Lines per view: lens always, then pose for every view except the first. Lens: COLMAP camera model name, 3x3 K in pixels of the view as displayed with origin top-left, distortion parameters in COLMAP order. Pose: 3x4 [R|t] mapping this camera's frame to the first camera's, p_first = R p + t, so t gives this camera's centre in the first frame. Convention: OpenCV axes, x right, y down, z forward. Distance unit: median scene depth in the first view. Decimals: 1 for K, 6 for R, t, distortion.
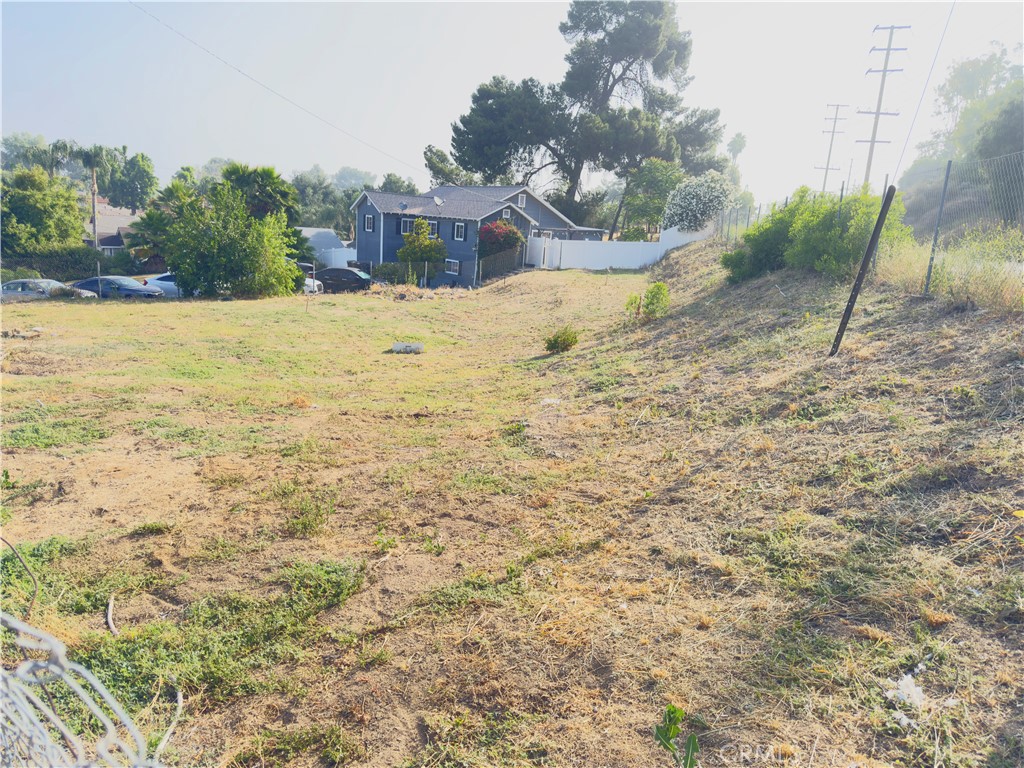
lens RADIAL K [[705.5, 0, 510.6], [0, 705.5, 388.6], [0, 0, 1]] dist [0.169539, -0.340669]
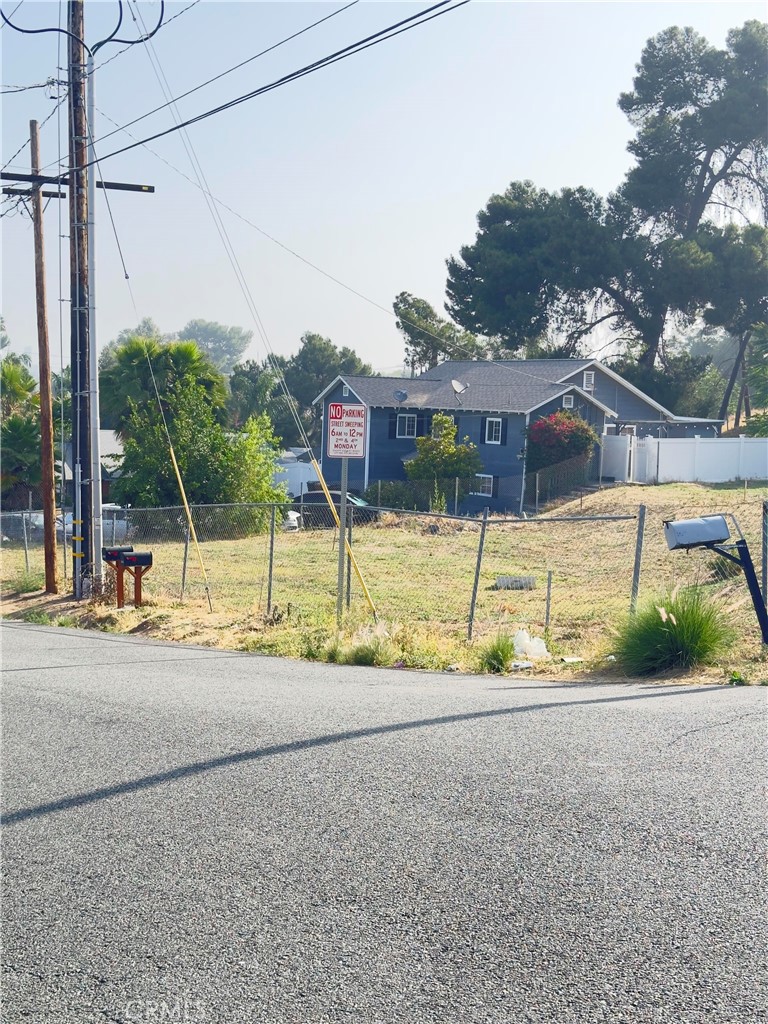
lens RADIAL K [[1406.3, 0, 384.0], [0, 1406.3, 512.0], [0, 0, 1]] dist [0.182993, -0.301424]
pose [[0.996892, -0.027628, -0.073770, -0.092603], [0.015958, 0.987890, -0.154330, 0.055381], [0.077141, 0.152674, 0.985261, -0.298851]]
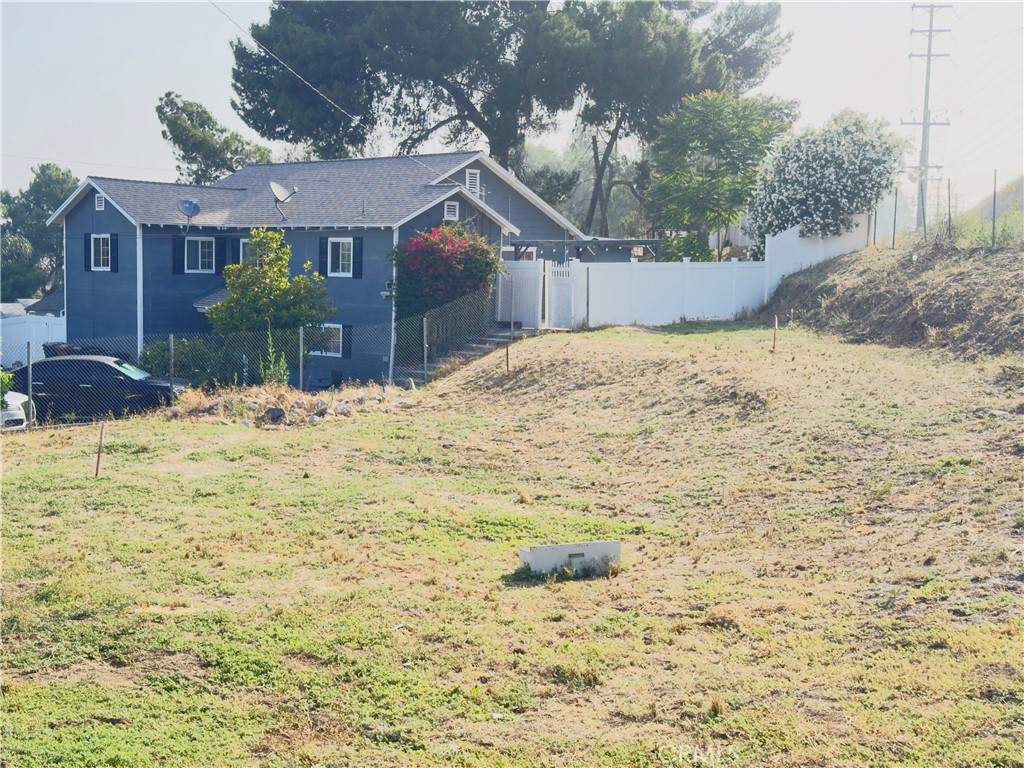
lens RADIAL K [[1406.3, 0, 512.0], [0, 1406.3, 384.0], [0, 0, 1]] dist [0.182993, -0.301424]
pose [[0.981223, -0.066260, 0.181138, -0.151874], [0.091000, 0.987081, -0.131871, -0.029153], [-0.170060, 0.145878, 0.974576, 0.197656]]
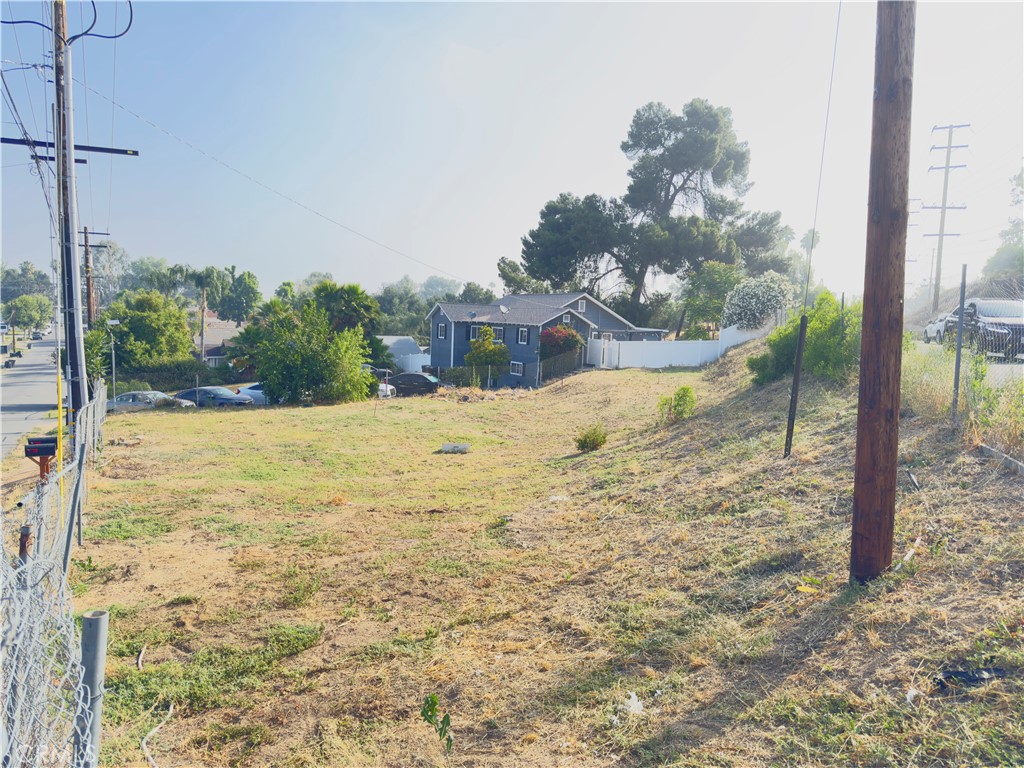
lens RADIAL K [[705.4, 0, 512.0], [0, 705.4, 384.0], [0, 0, 1]] dist [0.154652, -0.273610]
pose [[0.993335, -0.020745, -0.113377, 0.035615], [0.004626, 0.990053, -0.140622, -0.001200], [0.115166, 0.139160, 0.983550, -0.039434]]
